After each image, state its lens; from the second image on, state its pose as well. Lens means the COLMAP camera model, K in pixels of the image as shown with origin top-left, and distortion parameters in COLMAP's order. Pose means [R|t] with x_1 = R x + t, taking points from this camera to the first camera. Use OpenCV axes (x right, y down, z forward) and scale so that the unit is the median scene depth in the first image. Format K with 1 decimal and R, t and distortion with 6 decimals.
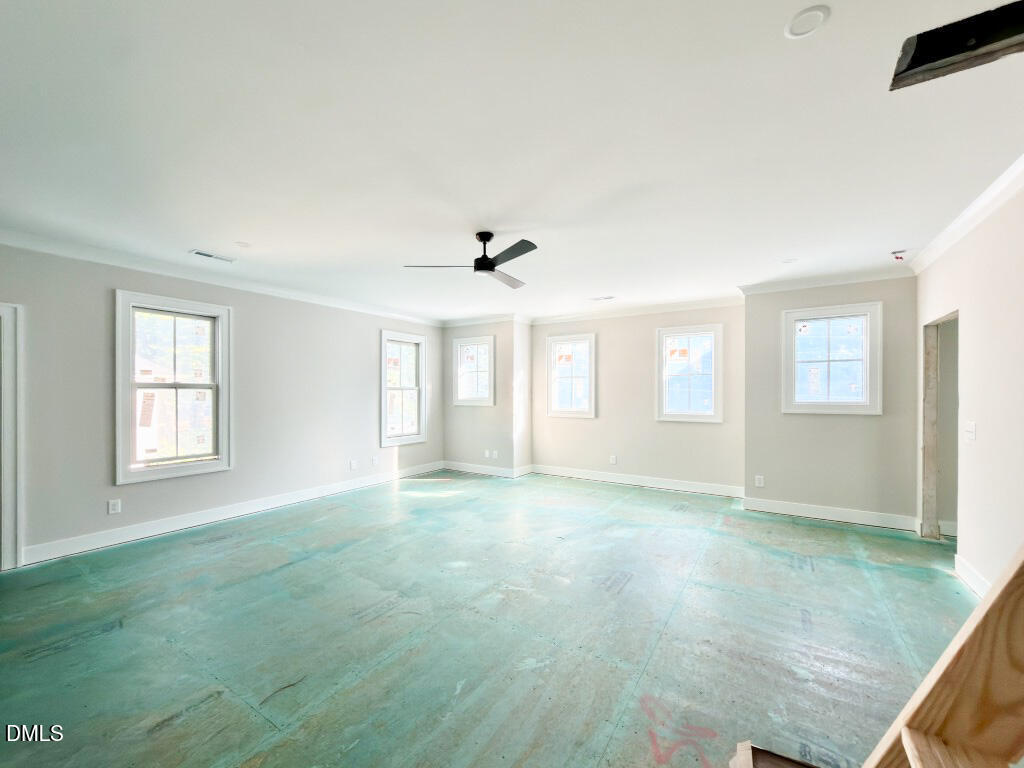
lens RADIAL K [[410.7, 0, 514.2], [0, 410.7, 390.0], [0, 0, 1]] dist [0.003802, -0.000443]
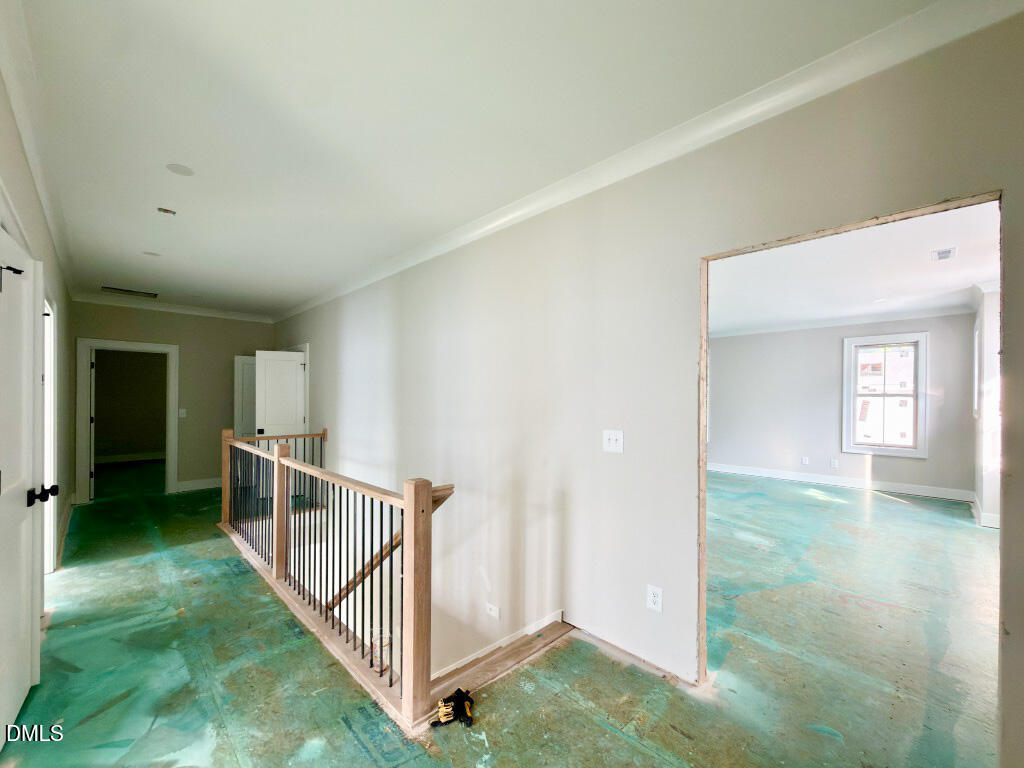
lens RADIAL K [[410.7, 0, 522.3], [0, 410.7, 401.3], [0, 0, 1]] dist [0.003802, -0.000443]
pose [[-0.212249, 0.002380, -0.977213, 0.889318], [-0.000093, 0.999997, 0.002456, 0.008941], [0.977216, 0.000612, -0.212248, 0.436866]]
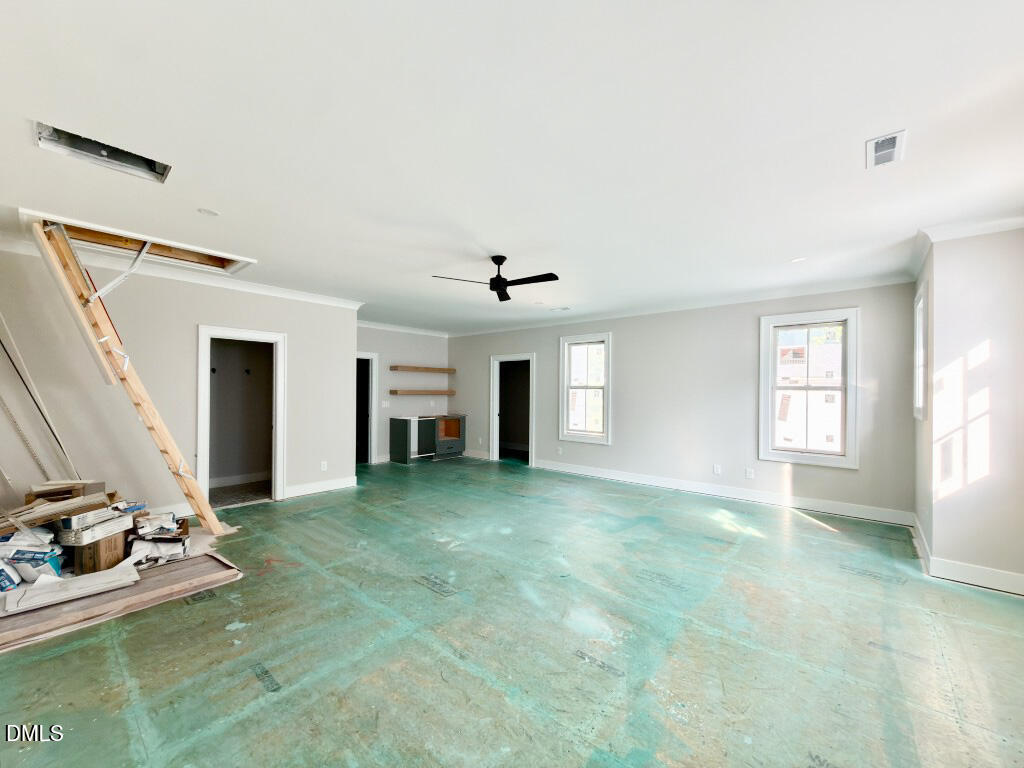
lens RADIAL K [[410.7, 0, 514.9], [0, 410.7, 389.6], [0, 0, 1]] dist [0.003802, -0.000443]
pose [[-0.130792, -0.004135, -0.991401, 0.575947], [-0.002914, 0.999989, -0.003787, 0.003899], [0.991406, 0.002394, -0.130802, 0.634011]]
